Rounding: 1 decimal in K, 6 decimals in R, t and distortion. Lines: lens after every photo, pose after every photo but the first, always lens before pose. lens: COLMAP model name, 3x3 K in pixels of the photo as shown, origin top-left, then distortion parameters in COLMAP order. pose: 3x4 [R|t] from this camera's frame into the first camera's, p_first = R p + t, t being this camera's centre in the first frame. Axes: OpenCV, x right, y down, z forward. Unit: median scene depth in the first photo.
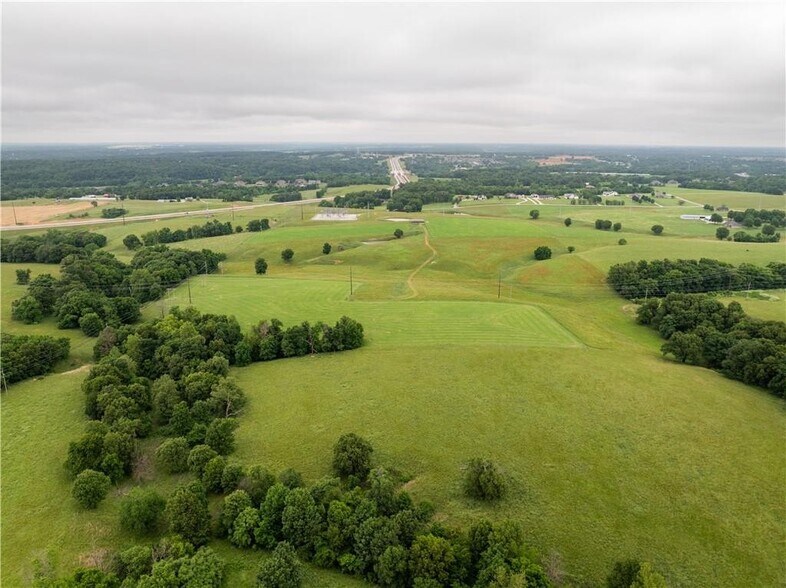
lens RADIAL K [[552.7, 0, 389.5], [0, 552.7, 295.5], [0, 0, 1]] dist [-0.051340, 0.022689]
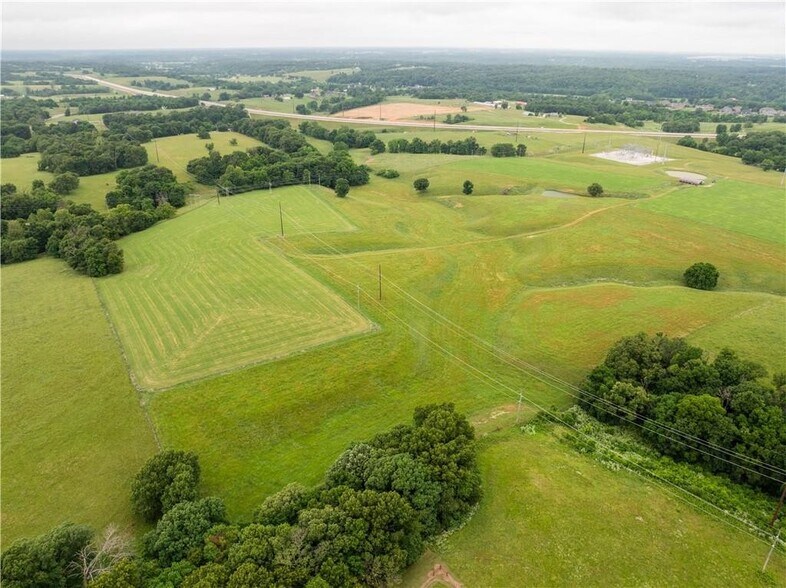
lens RADIAL K [[552.7, 0, 392.8], [0, 552.7, 301.0], [0, 0, 1]] dist [-0.051340, 0.022689]
pose [[0.564817, 0.350077, -0.747280, 0.331666], [-0.228361, 0.936500, 0.266119, -0.081444], [0.792990, 0.020342, 0.608895, 0.291288]]
